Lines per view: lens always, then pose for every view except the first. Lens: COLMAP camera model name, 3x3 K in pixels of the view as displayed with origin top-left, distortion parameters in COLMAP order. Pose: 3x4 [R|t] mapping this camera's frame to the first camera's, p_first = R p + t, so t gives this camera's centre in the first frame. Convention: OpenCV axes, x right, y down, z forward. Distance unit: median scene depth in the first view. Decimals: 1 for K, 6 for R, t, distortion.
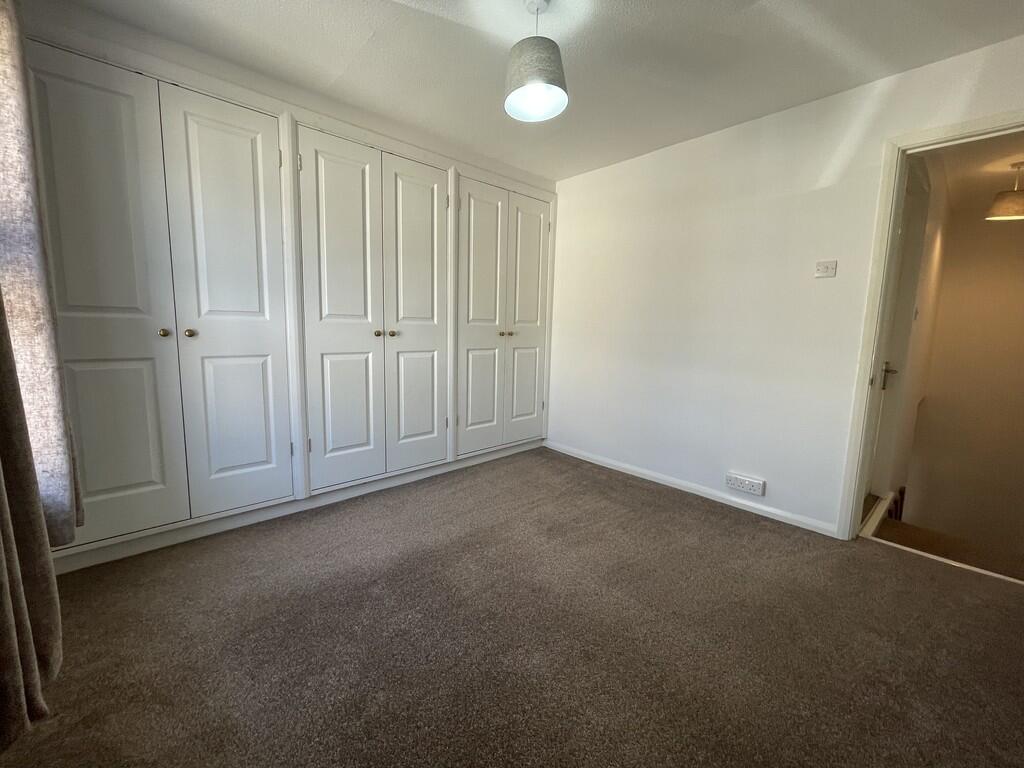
lens RADIAL K [[416.6, 0, 522.4], [0, 416.6, 386.6], [0, 0, 1]] dist [0.001000, 0.000620]
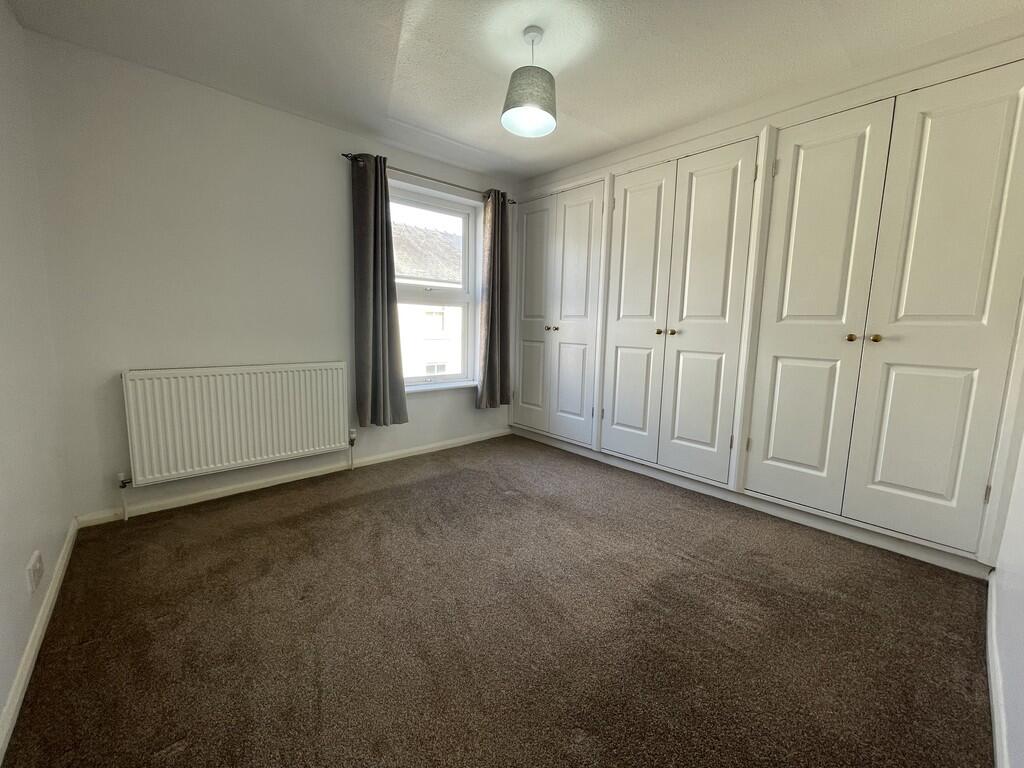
lens RADIAL K [[416.6, 0, 523.5], [0, 416.6, 374.1], [0, 0, 1]] dist [0.001000, 0.000620]
pose [[-0.012720, 0.109443, -0.993912, 0.701330], [-0.155575, 0.981671, 0.110086, -0.079454], [0.987742, 0.156028, 0.004540, 0.628542]]
